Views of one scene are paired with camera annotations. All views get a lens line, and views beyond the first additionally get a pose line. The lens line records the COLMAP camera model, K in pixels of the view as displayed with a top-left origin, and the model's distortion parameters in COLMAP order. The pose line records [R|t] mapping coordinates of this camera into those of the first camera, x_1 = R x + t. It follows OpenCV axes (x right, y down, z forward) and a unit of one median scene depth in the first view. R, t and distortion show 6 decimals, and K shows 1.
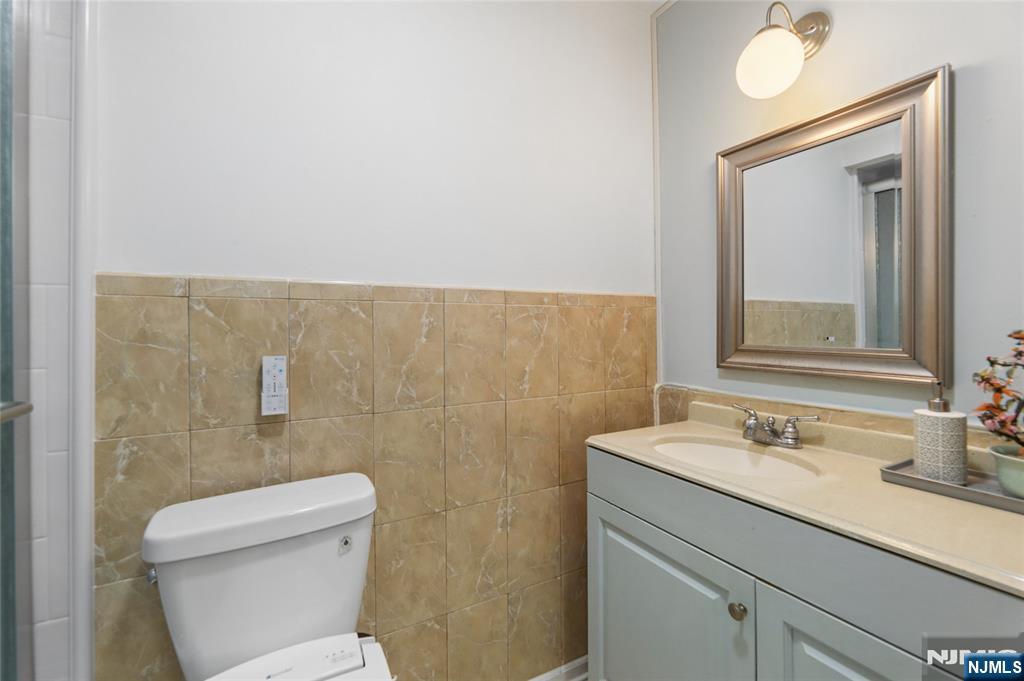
lens RADIAL K [[419.3, 0, 498.9], [0, 419.3, 329.9], [0, 0, 1]] dist [-0.007759, 0.000265]
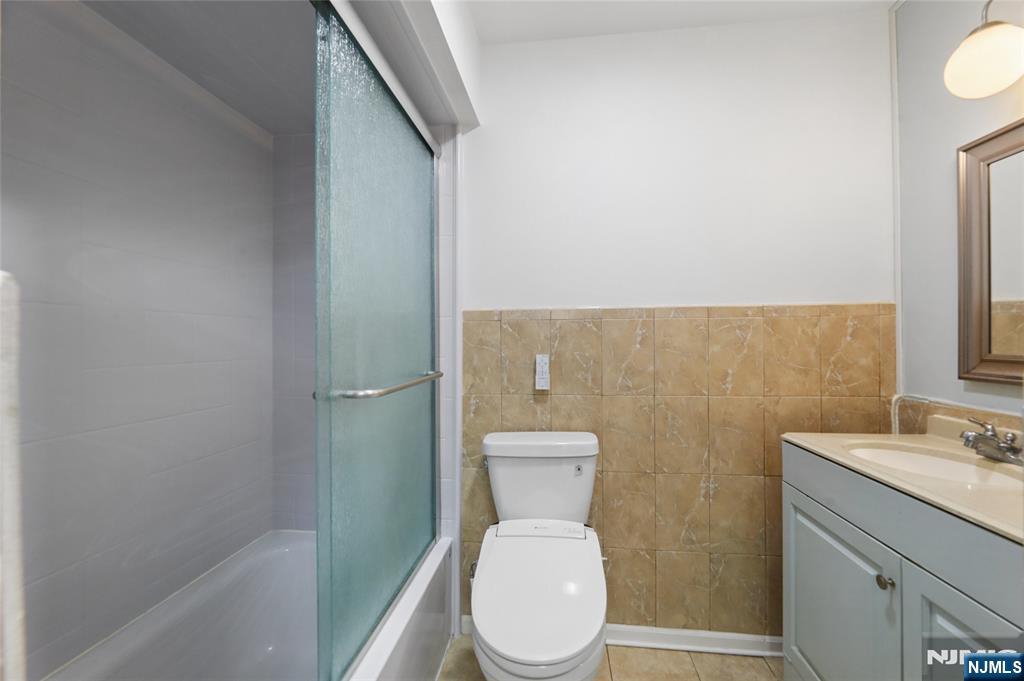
lens RADIAL K [[419.3, 0, 511.6], [0, 419.3, 339.9], [0, 0, 1]] dist [-0.007759, 0.000265]
pose [[0.821934, 0.001569, -0.569580, 0.271493], [0.001099, 0.999990, 0.004341, -0.002602], [0.569581, -0.004194, 0.821924, -0.382936]]
